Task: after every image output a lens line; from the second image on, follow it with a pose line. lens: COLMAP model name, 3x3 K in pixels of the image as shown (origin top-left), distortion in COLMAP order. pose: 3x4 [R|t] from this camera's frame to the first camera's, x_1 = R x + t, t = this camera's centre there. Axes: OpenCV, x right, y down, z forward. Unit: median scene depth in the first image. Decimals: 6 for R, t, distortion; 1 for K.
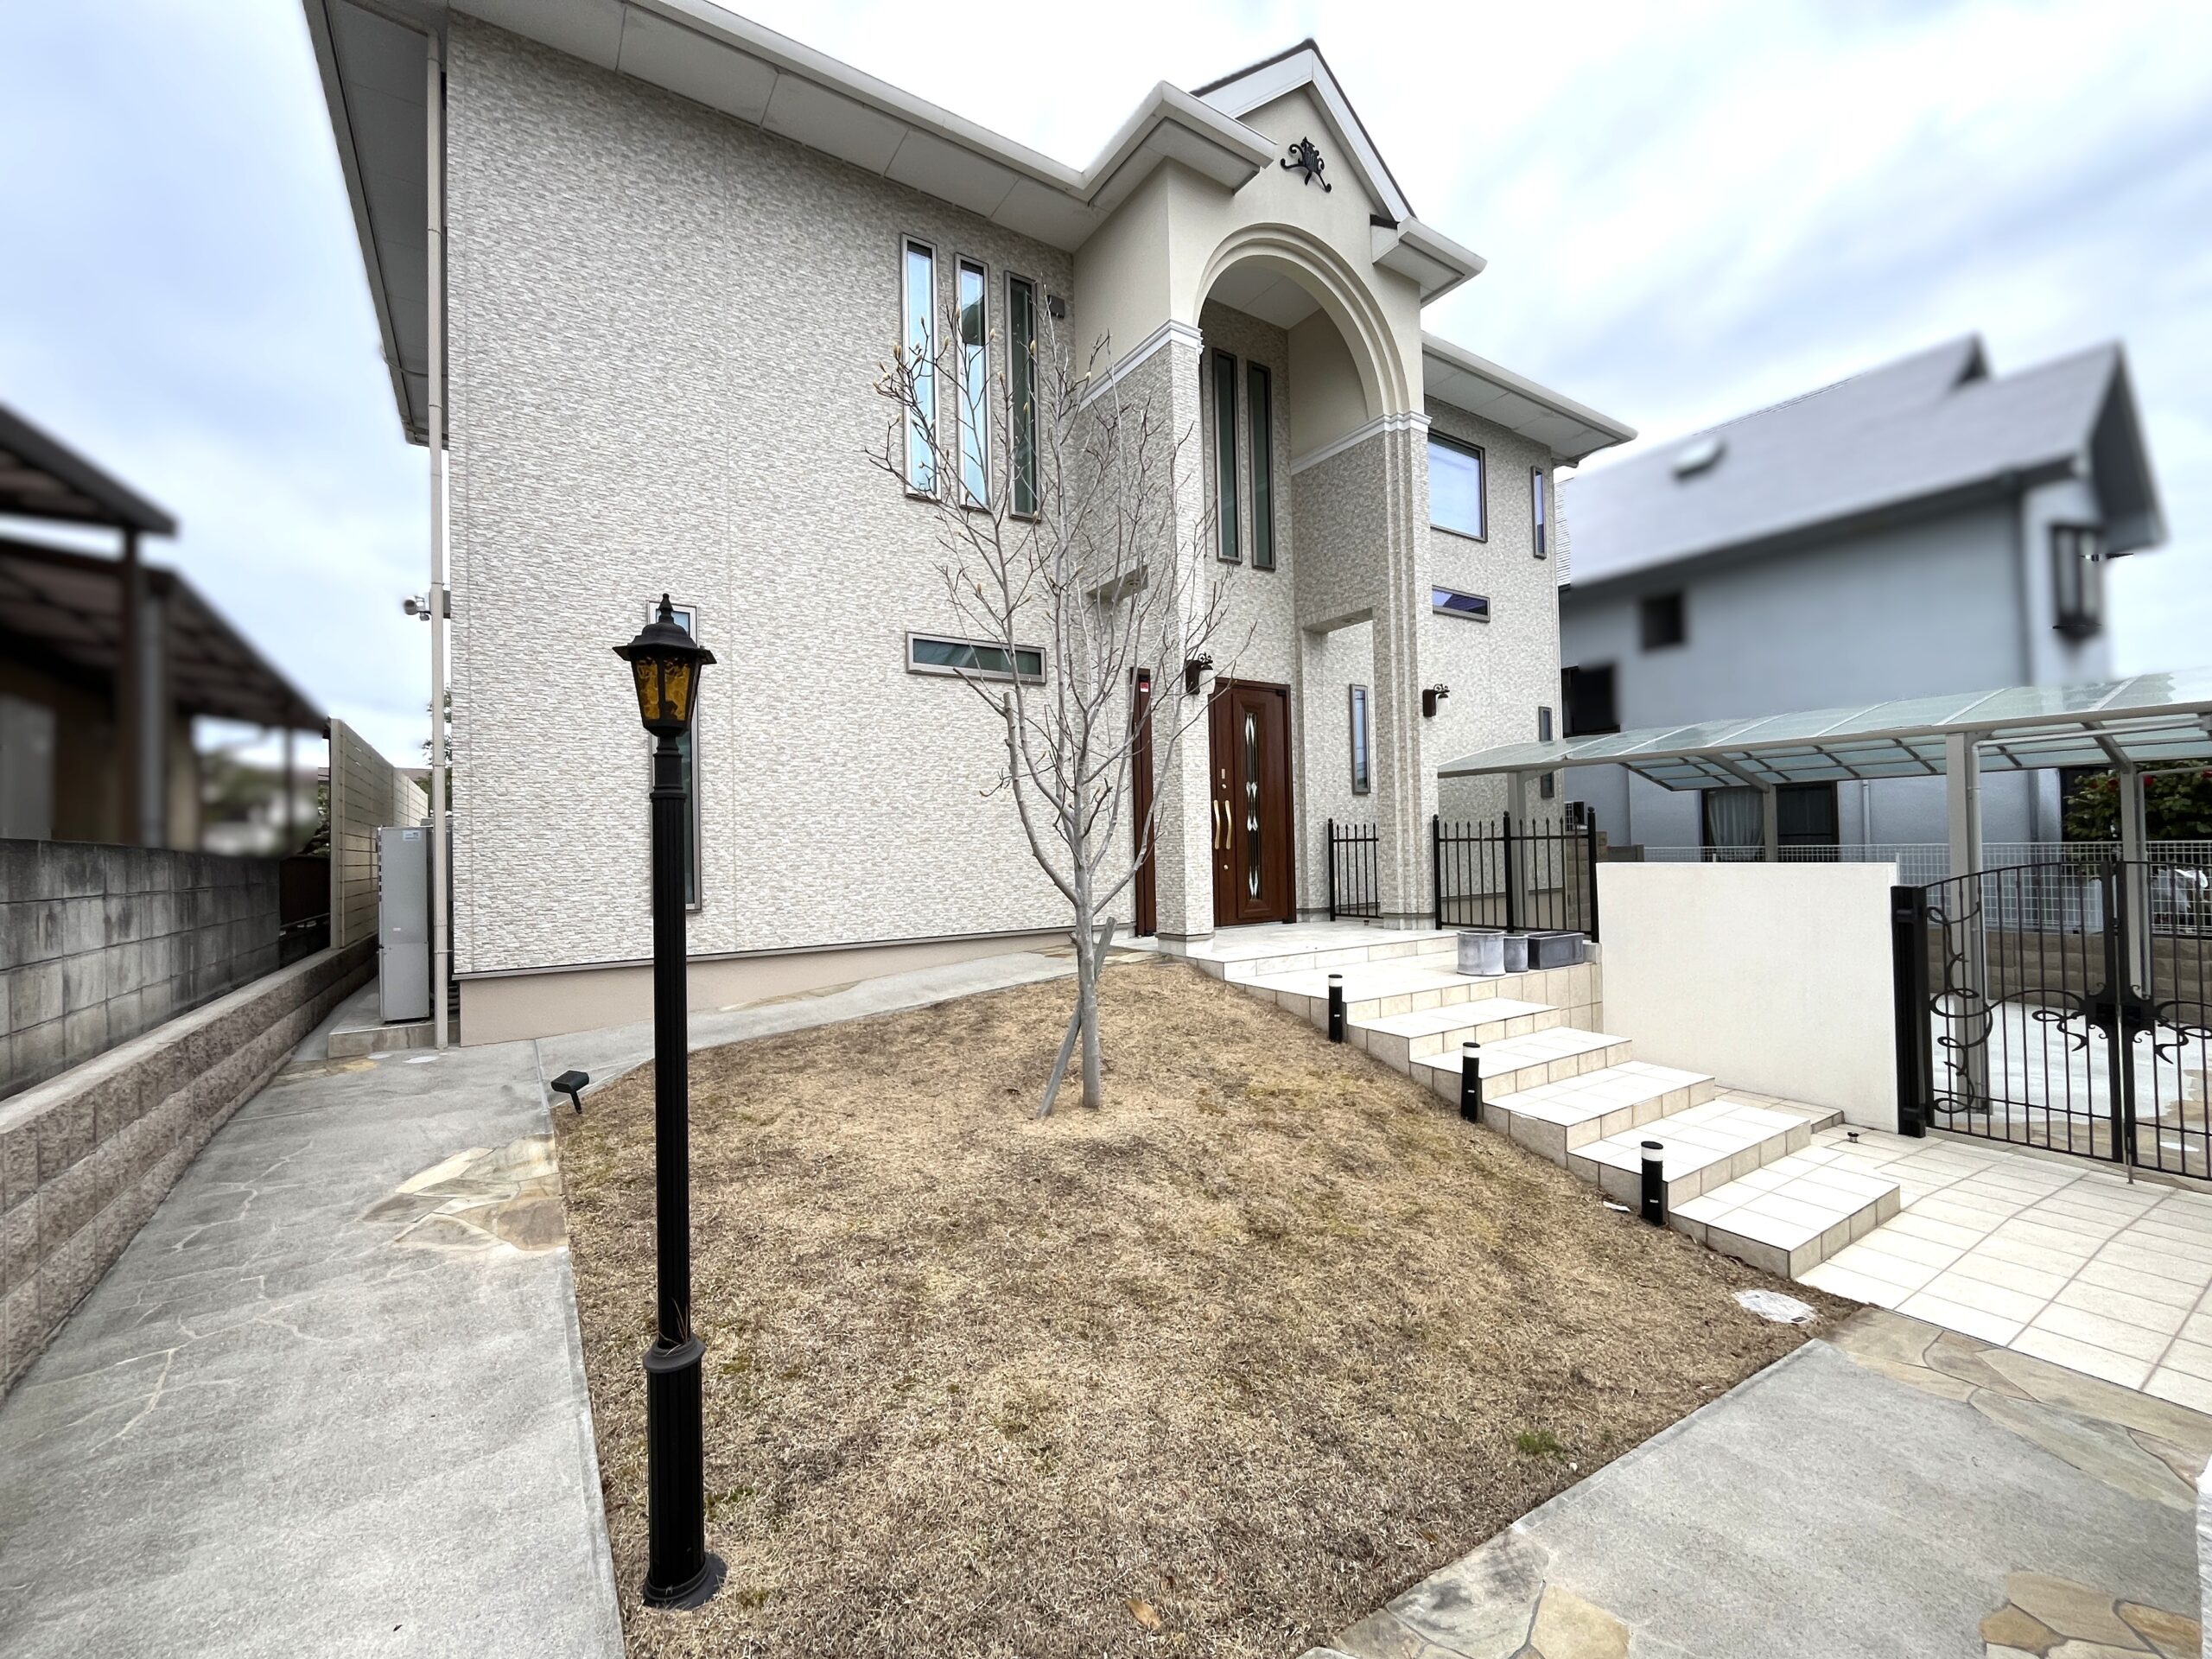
lens RADIAL K [[904.3, 0, 1099.2], [0, 904.3, 833.1], [0, 0, 1]] dist [-0.002821, -0.000228]
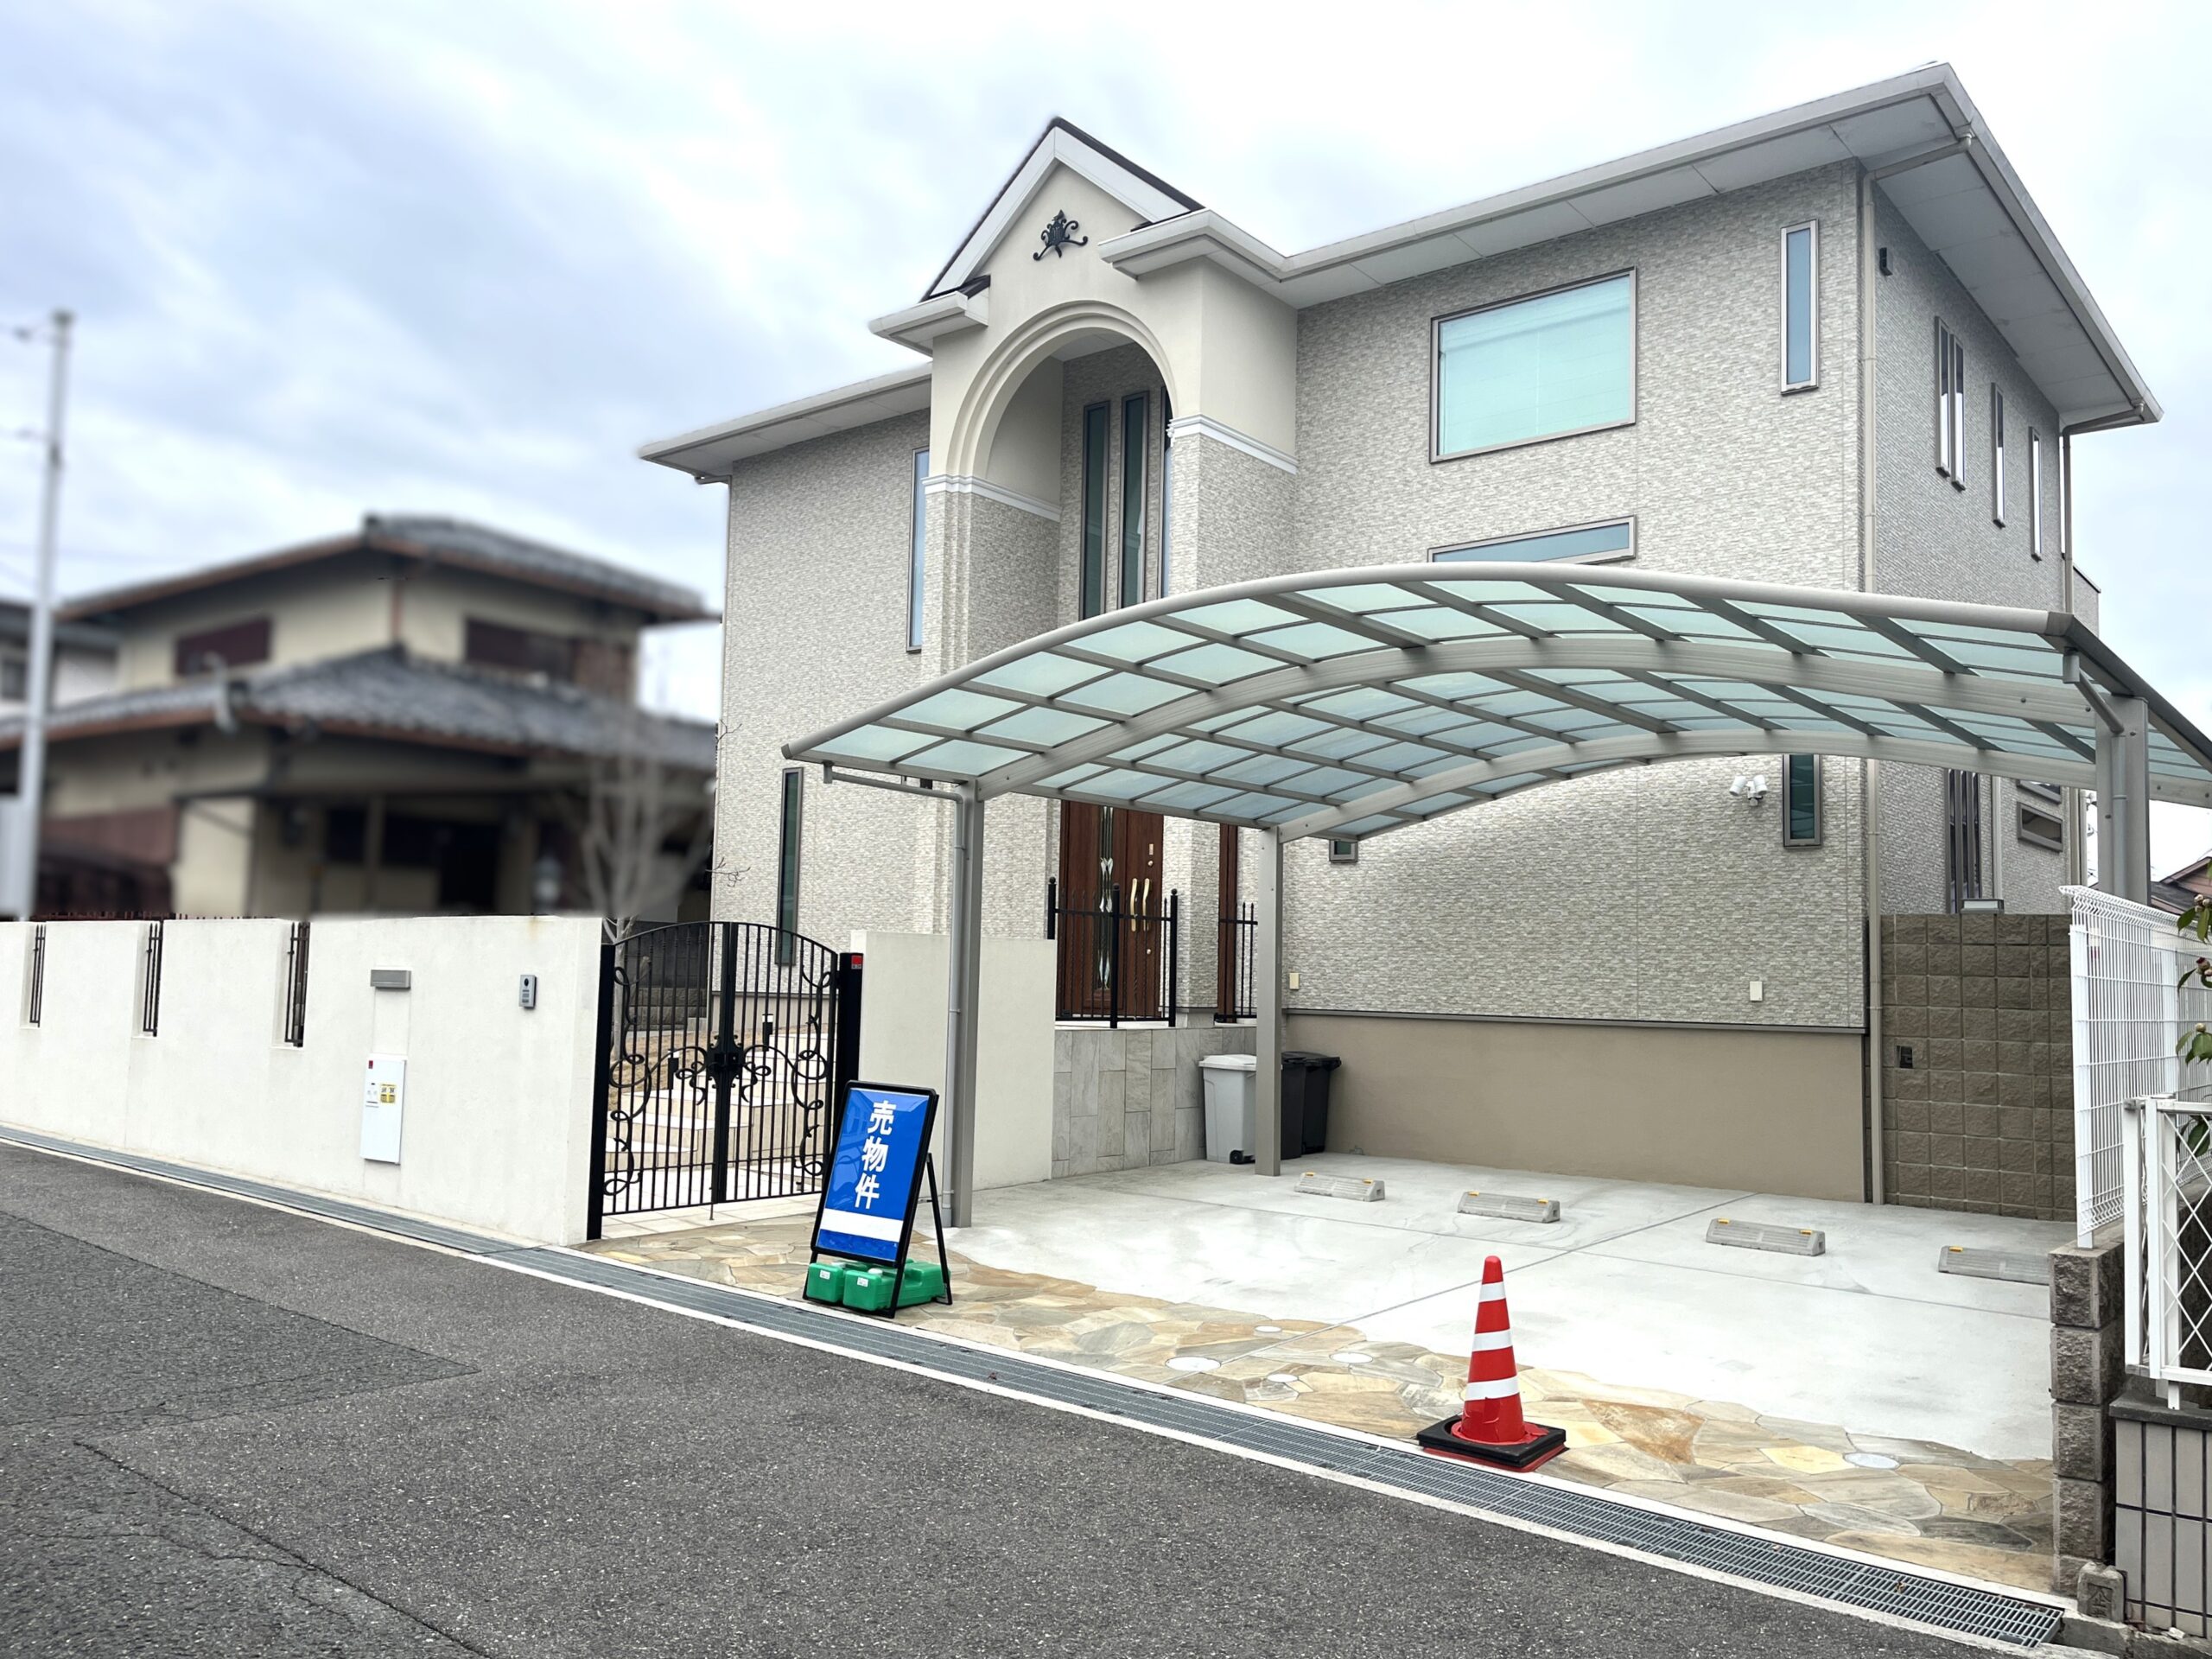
lens RADIAL K [[1730.5, 0, 1120.1], [0, 1730.5, 840.5], [0, 0, 1]] dist [0.056850, -0.061285]
pose [[0.306765, -0.050234, -0.950459, 2.082117], [-0.013455, 0.998278, -0.057104, 0.029427], [0.951690, 0.030306, 0.305561, 0.508654]]
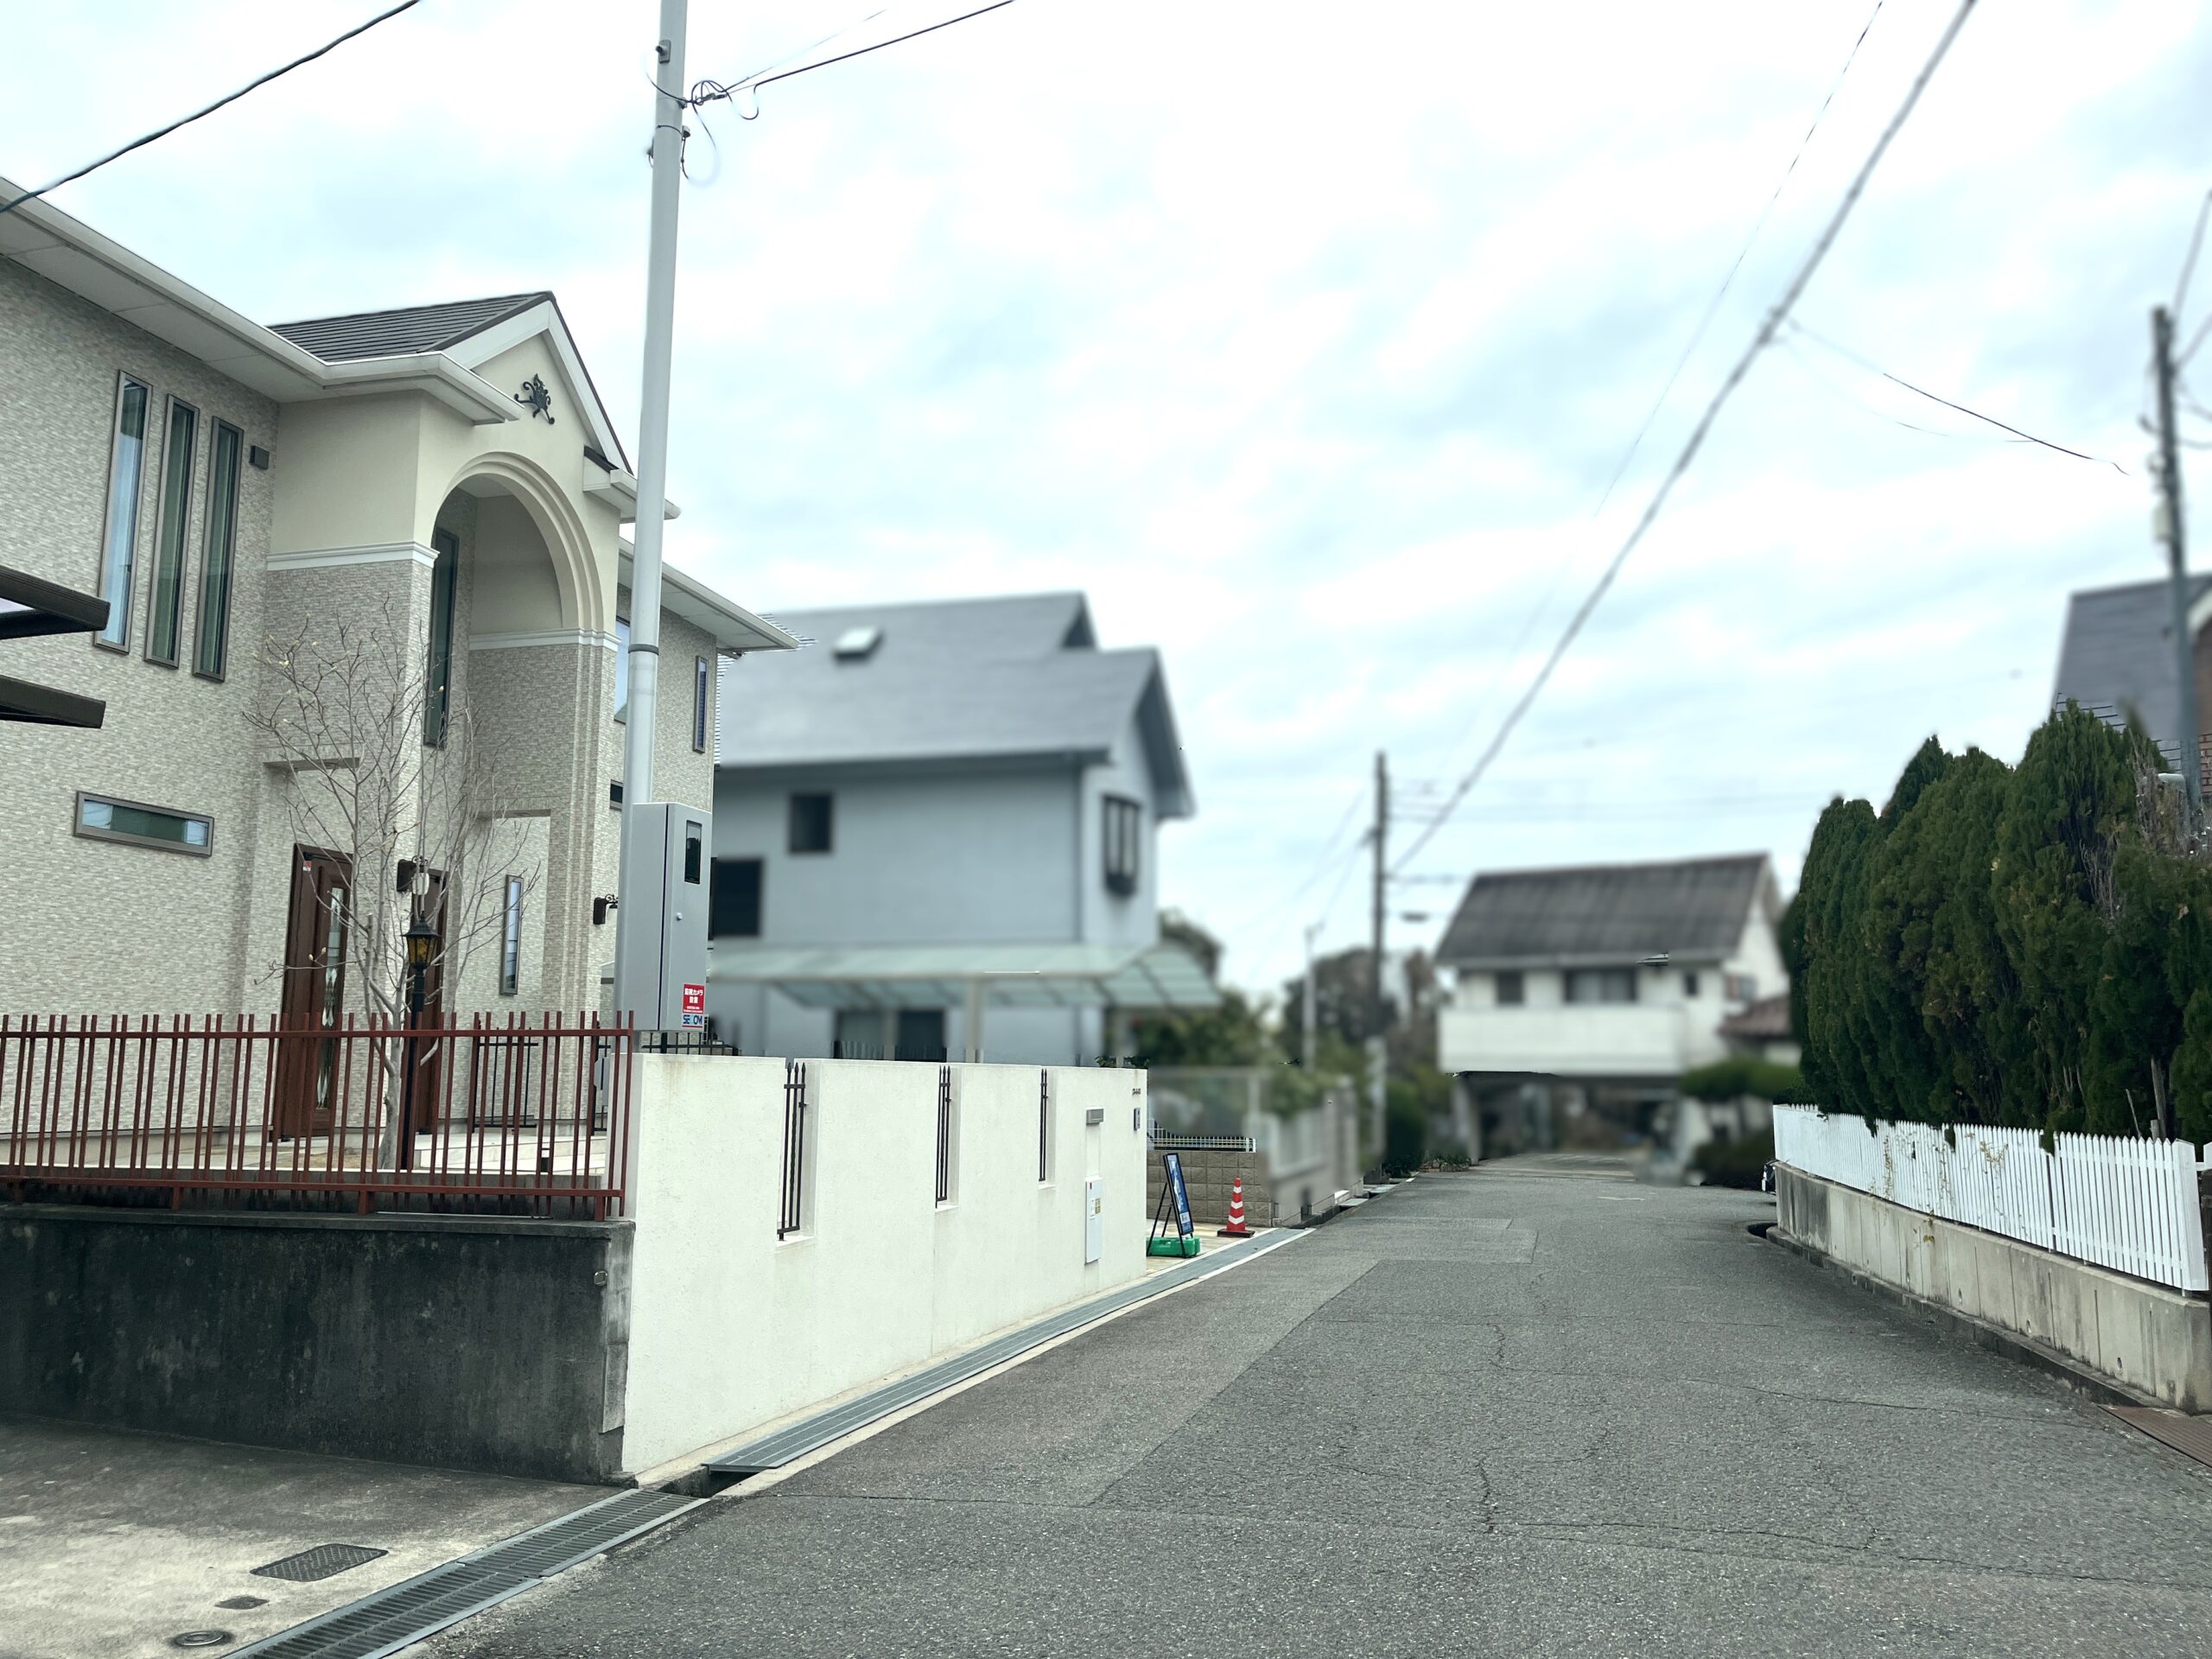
lens RADIAL K [[1669.0, 0, 1100.4], [0, 1669.0, 829.7], [0, 0, 1]] dist [0.066316, -0.083211]
pose [[0.746487, 0.124160, 0.653713, -0.518272], [-0.033188, 0.988162, -0.149784, 0.034424], [-0.664571, 0.090117, 0.741771, -0.885794]]
